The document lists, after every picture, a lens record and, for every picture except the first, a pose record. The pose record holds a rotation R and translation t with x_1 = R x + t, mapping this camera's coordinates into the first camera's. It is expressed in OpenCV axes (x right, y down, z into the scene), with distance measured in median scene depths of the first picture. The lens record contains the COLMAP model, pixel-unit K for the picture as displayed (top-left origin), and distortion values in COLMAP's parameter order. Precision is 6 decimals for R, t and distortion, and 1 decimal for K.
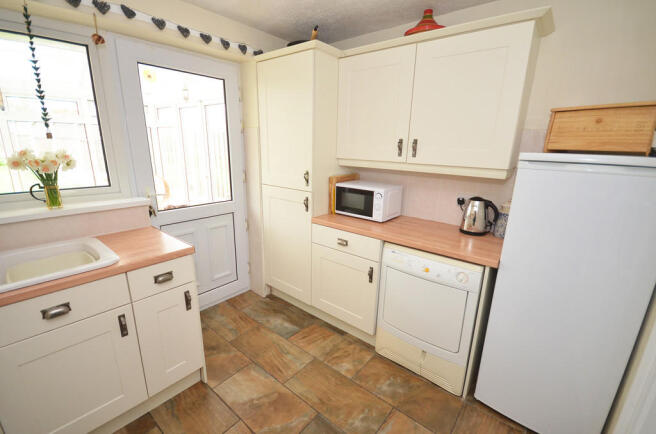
lens RADIAL K [[288.7, 0, 329.5], [0, 288.7, 220.9], [0, 0, 1]] dist [-0.001515, -0.000865]
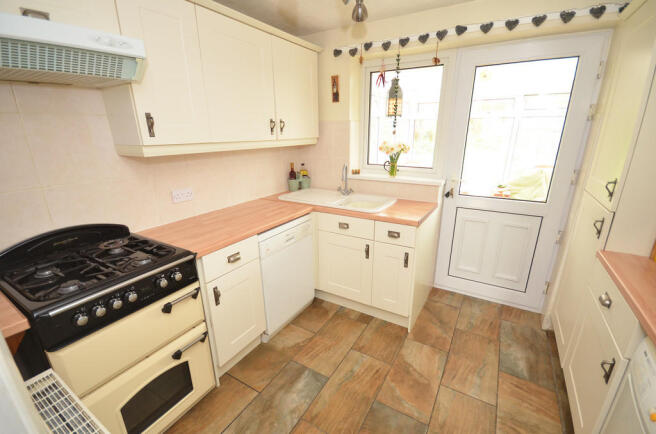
lens RADIAL K [[288.7, 0, 329.5], [0, 288.7, 220.9], [0, 0, 1]] dist [-0.001515, -0.000865]
pose [[0.147503, 0.277687, -0.949280, 0.538842], [-0.242703, 0.940596, 0.237435, -0.094918], [0.958821, 0.195370, 0.206136, 0.312866]]
